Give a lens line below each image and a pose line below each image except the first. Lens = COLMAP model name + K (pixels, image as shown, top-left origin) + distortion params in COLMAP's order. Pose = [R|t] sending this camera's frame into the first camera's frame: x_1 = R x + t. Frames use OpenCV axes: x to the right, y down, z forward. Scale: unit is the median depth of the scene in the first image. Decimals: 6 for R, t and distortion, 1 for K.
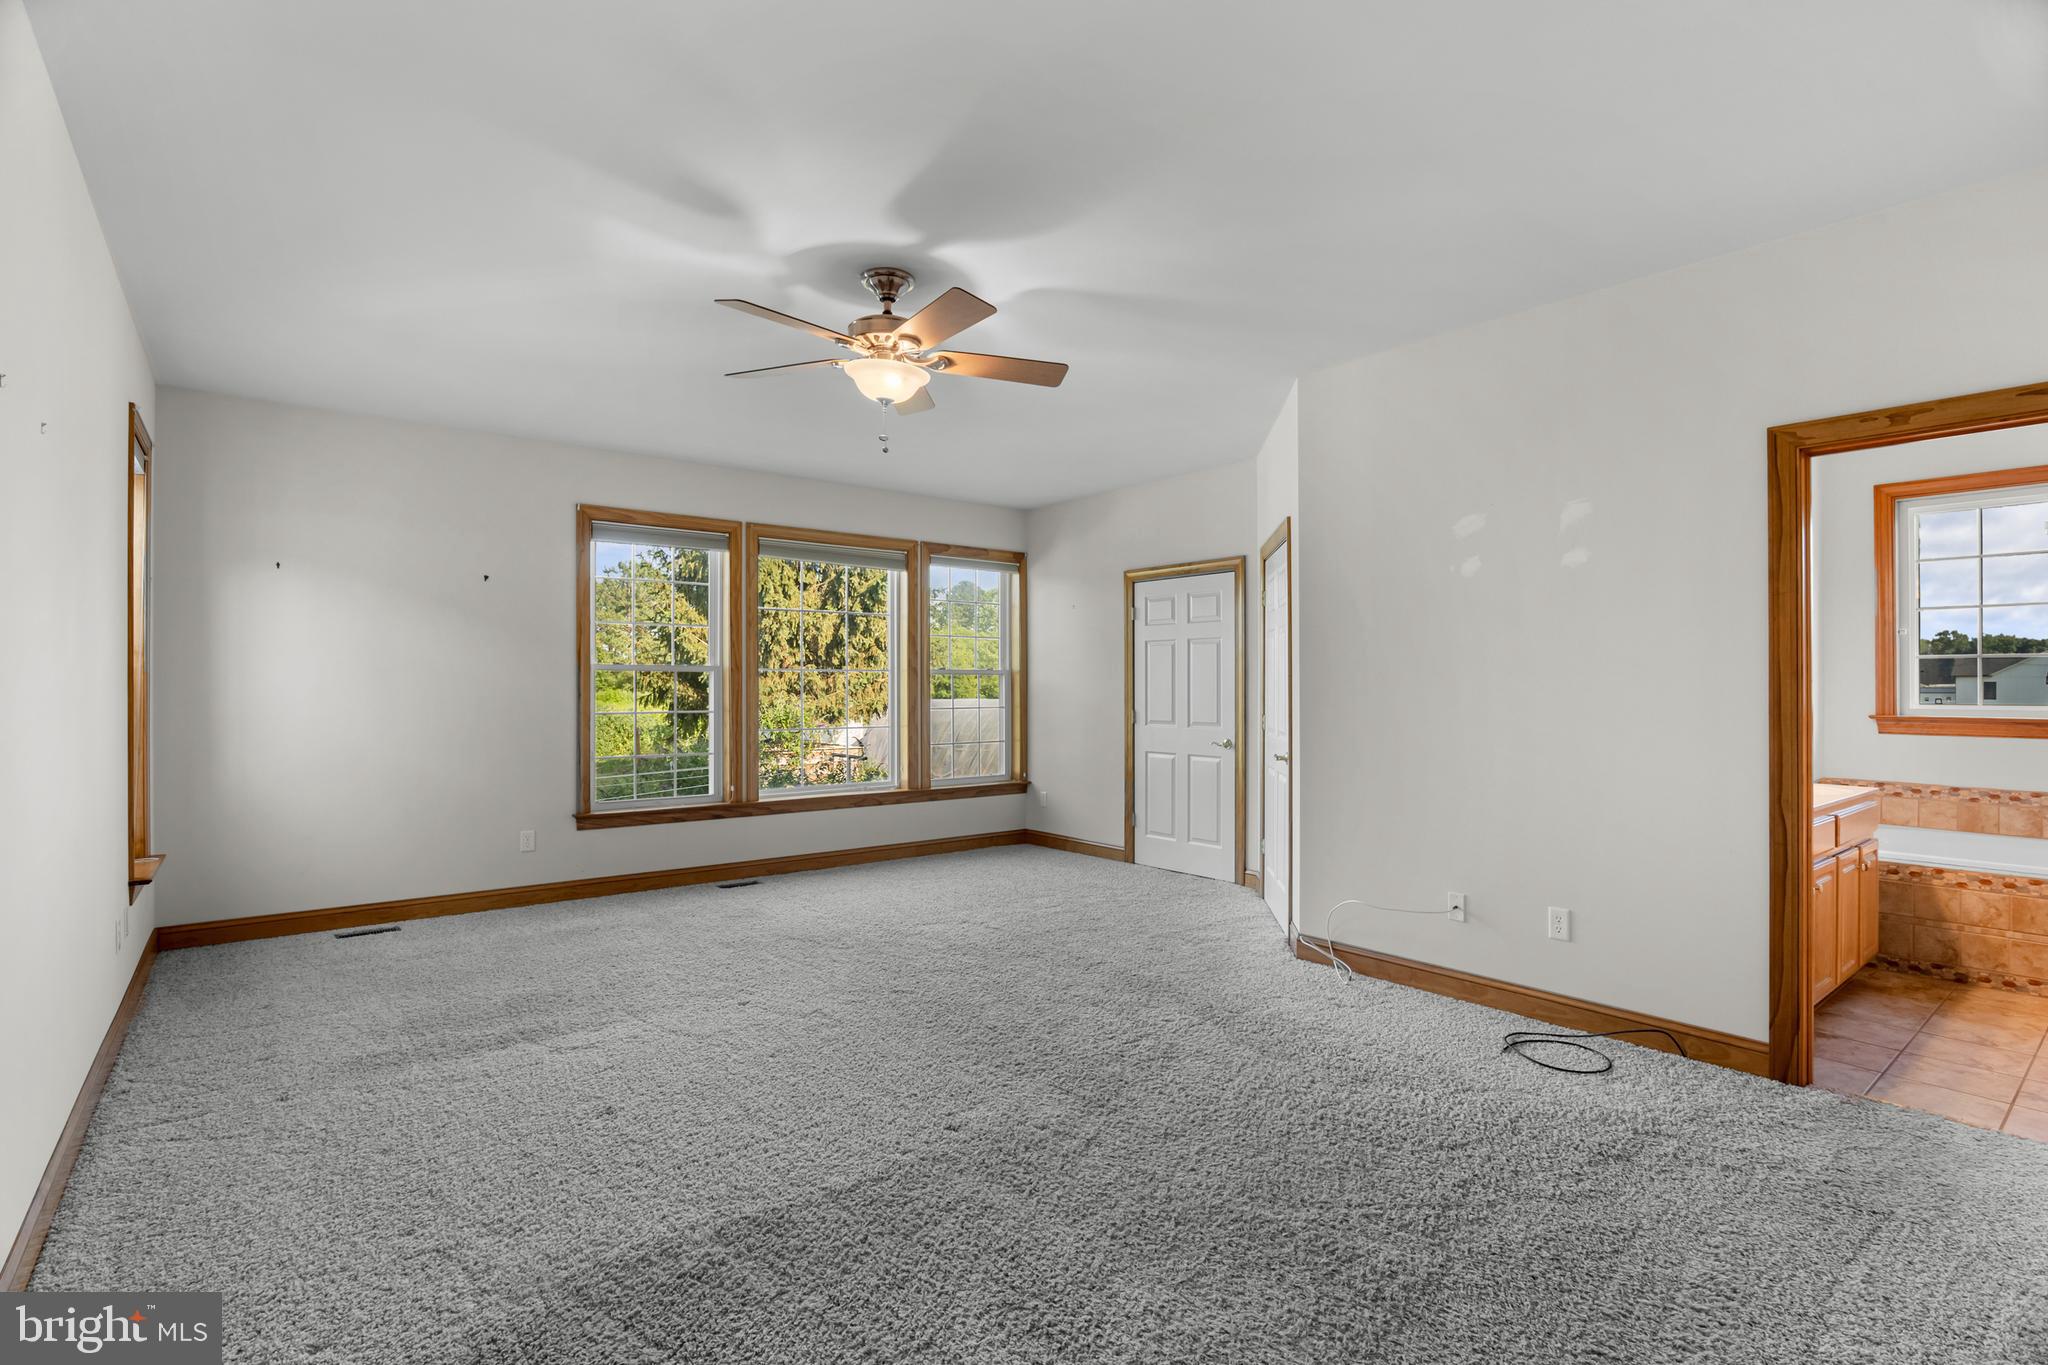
lens RADIAL K [[967.5, 0, 1023.9], [0, 967.5, 677.8], [0, 0, 1]] dist [-0.027585, 0.008443]
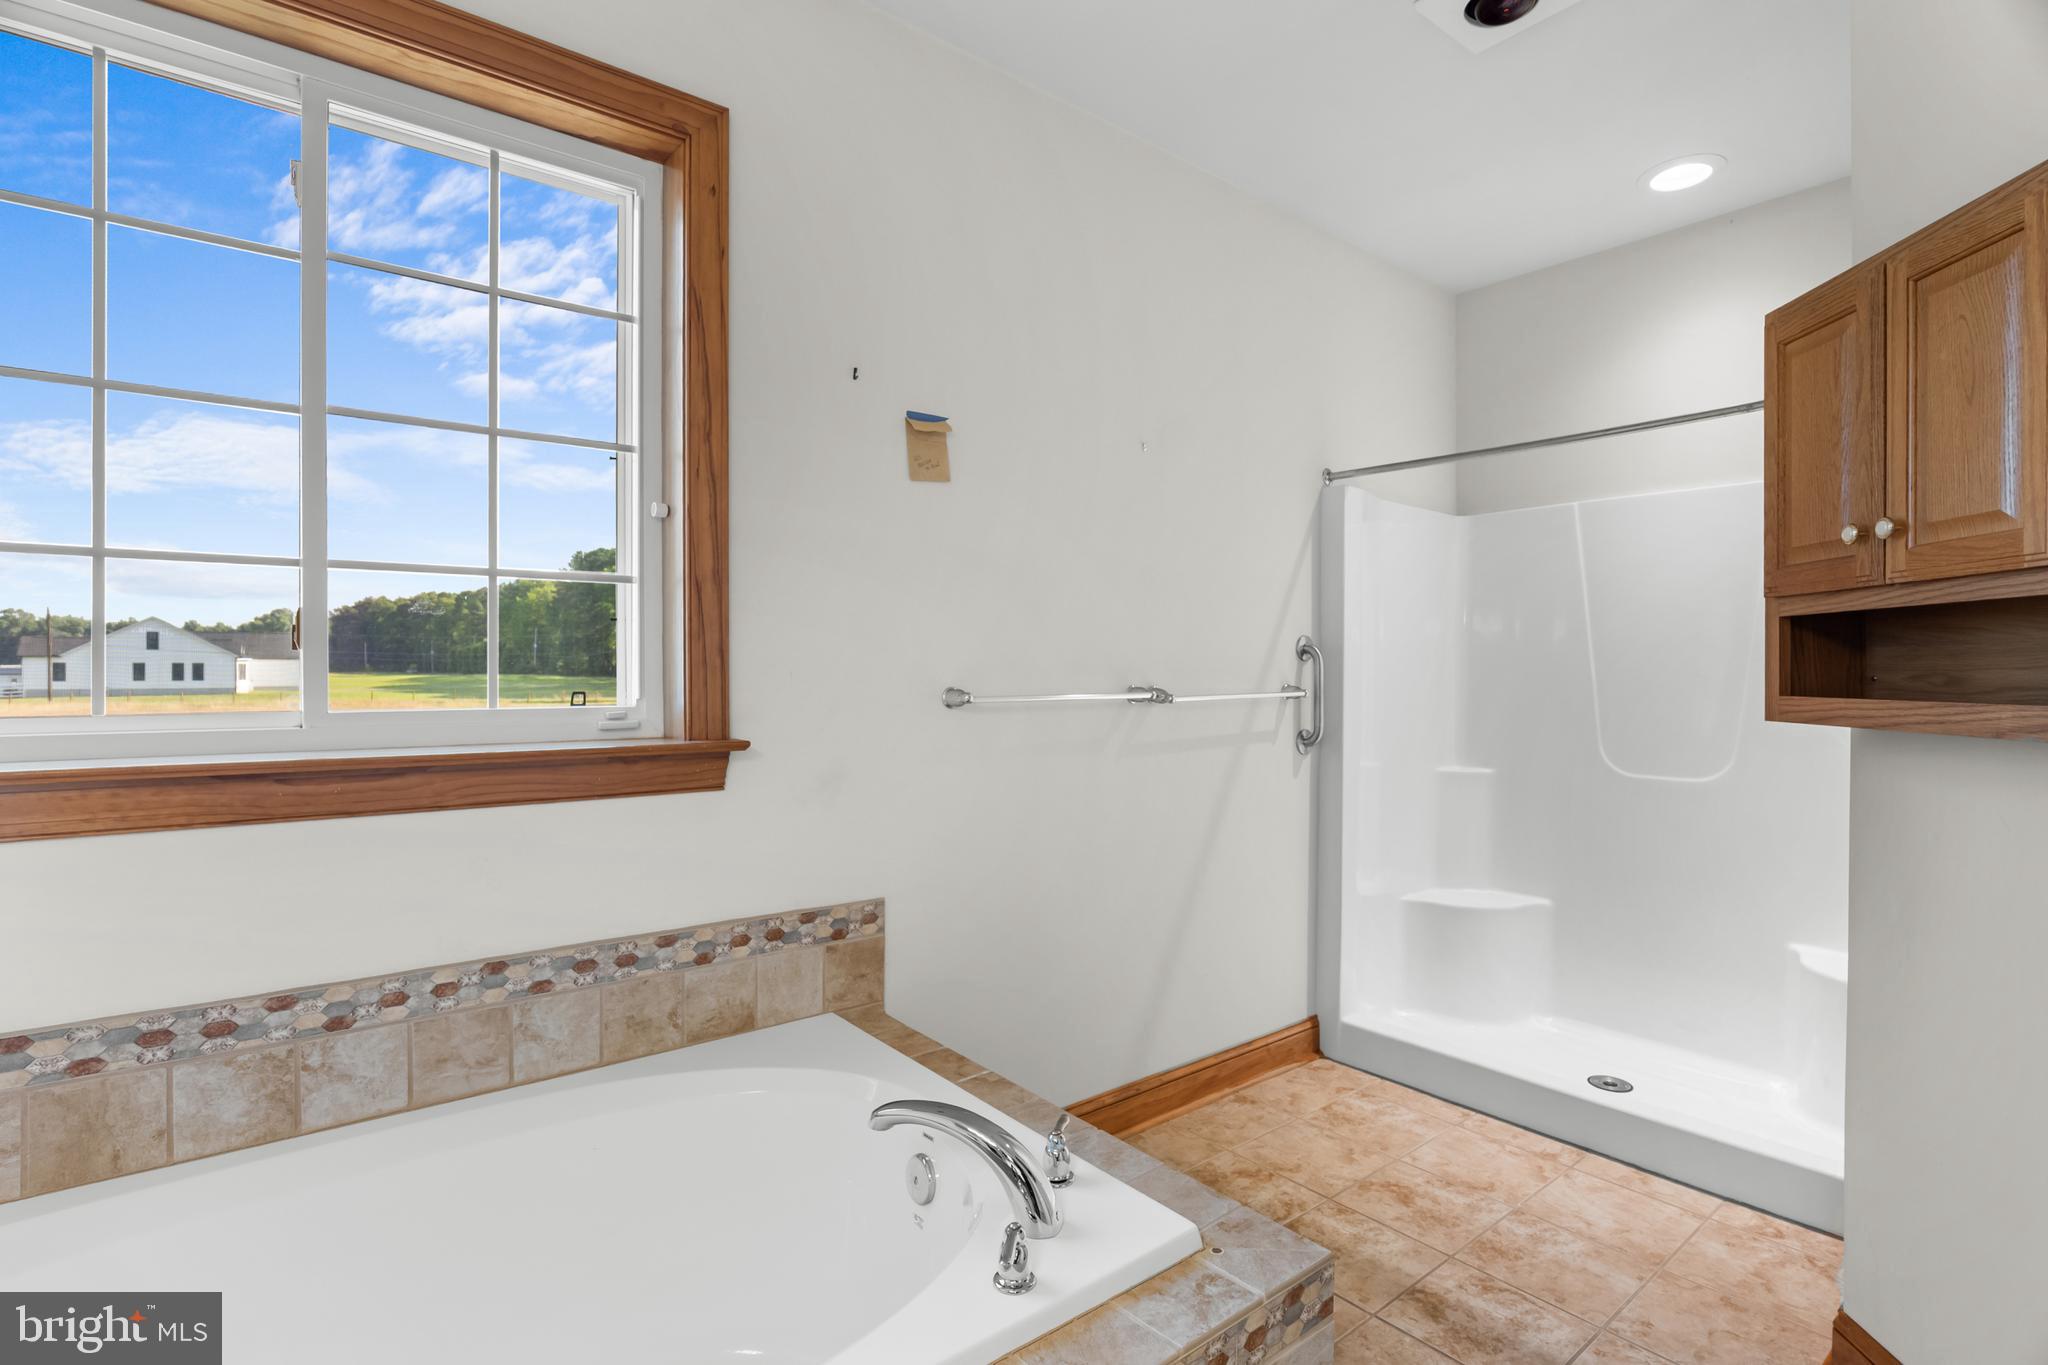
lens RADIAL K [[989.1, 0, 1021.1], [0, 989.1, 673.2], [0, 0, 1]] dist [-0.025114, 0.008751]
pose [[-0.004439, -0.008384, 0.999955, 0.837265], [-0.006433, 0.999944, 0.008355, 0.013141], [-0.999969, -0.006396, -0.004493, 0.849895]]
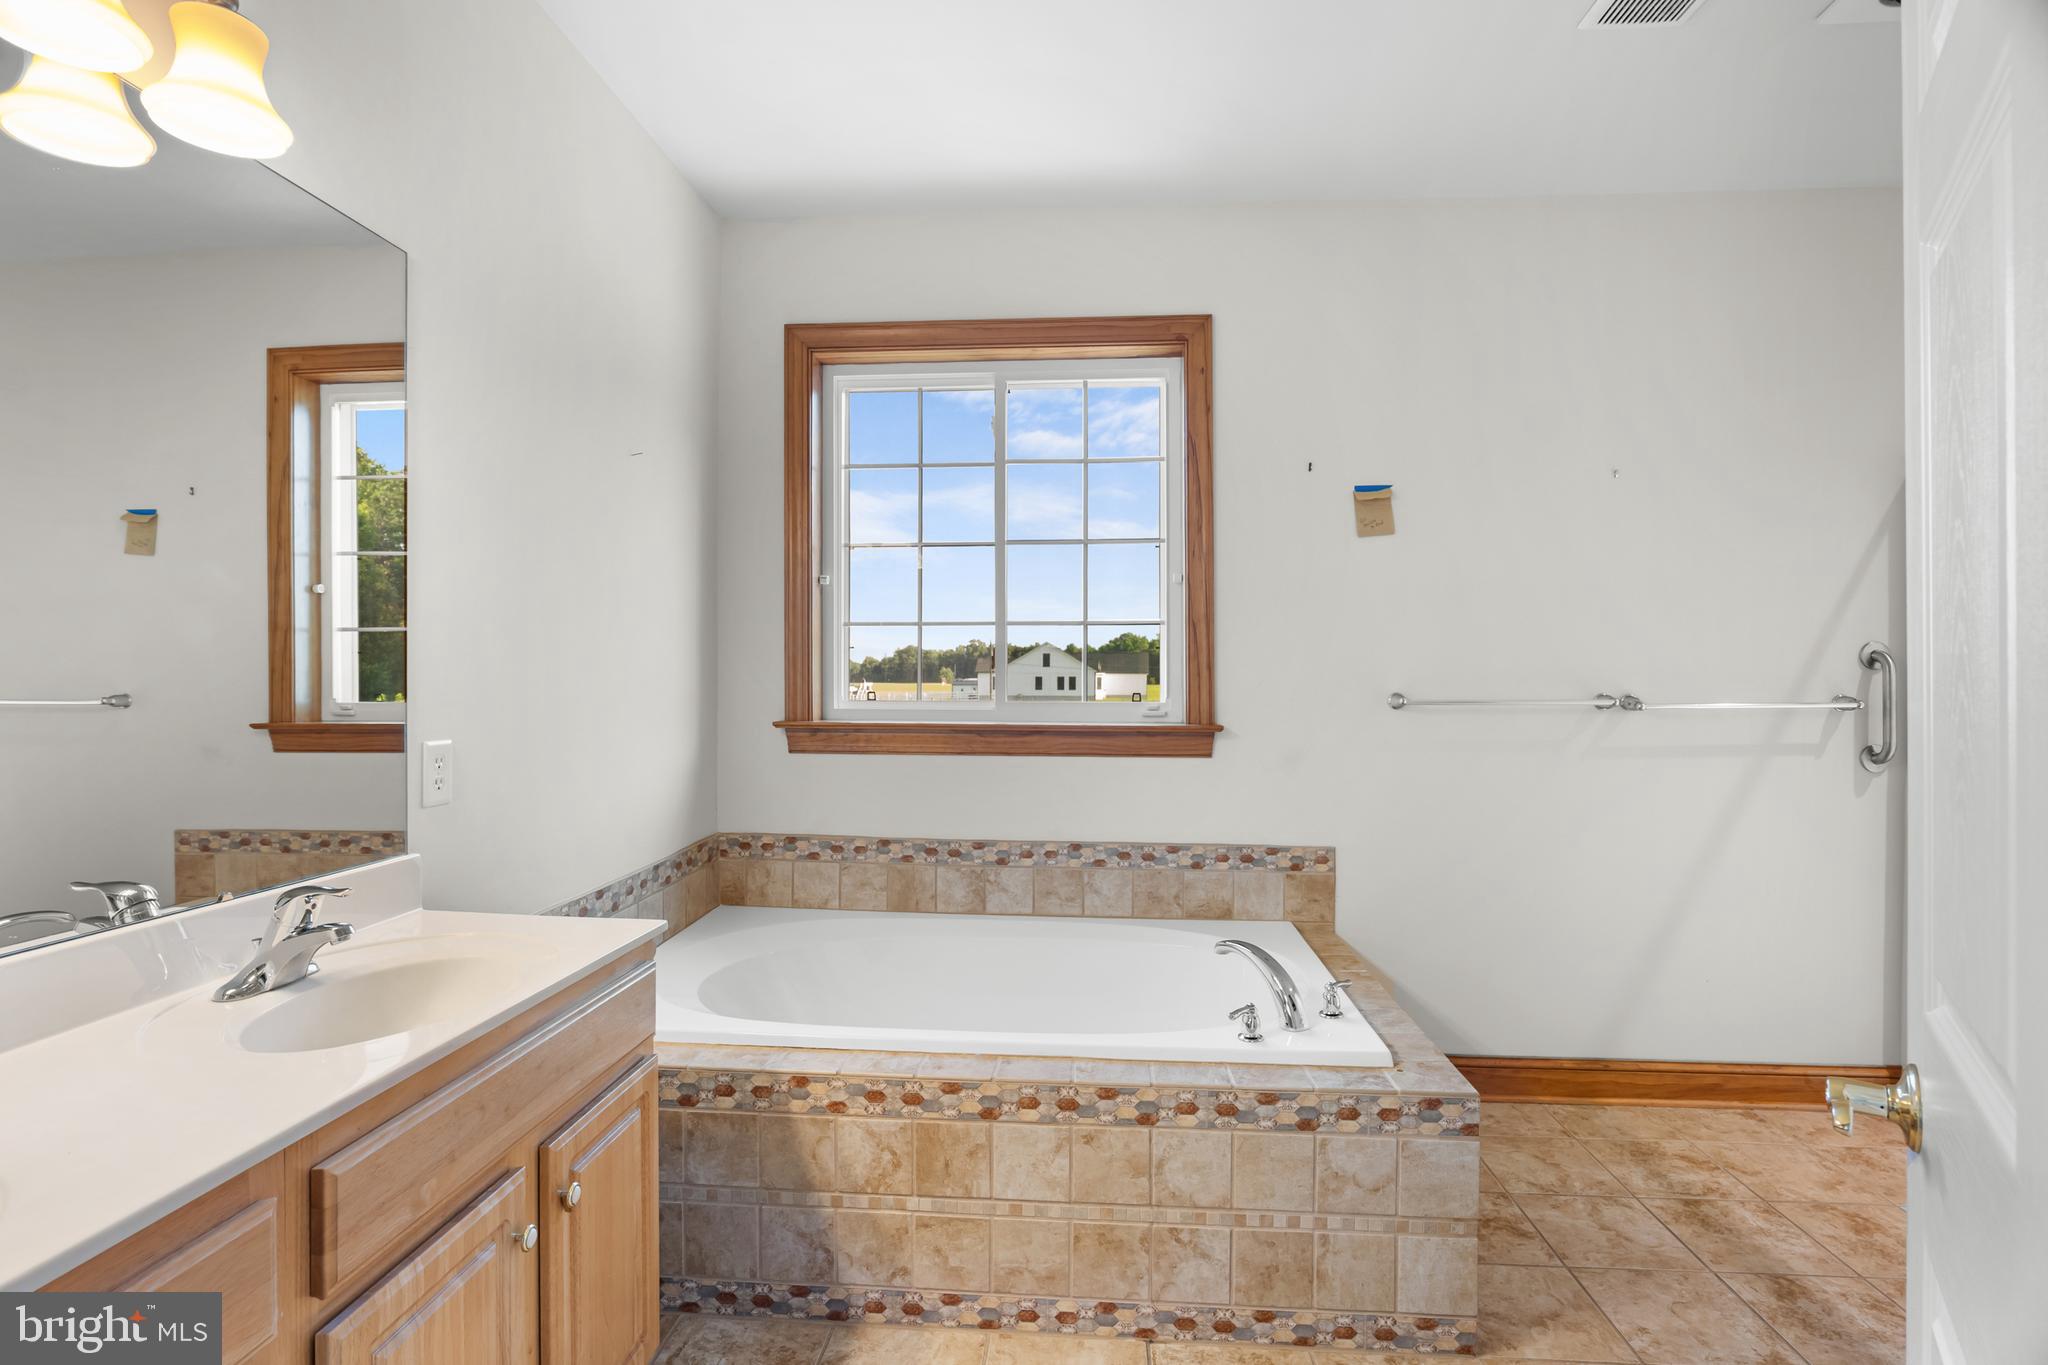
lens RADIAL K [[982.2, 0, 1013.1], [0, 982.2, 666.8], [0, 0, 1]] dist [-0.027378, 0.008602]
pose [[0.689555, 0.006967, 0.724200, 0.691286], [-0.002431, 0.999970, -0.007306, 0.012943], [-0.724229, 0.003277, 0.689552, 0.604434]]
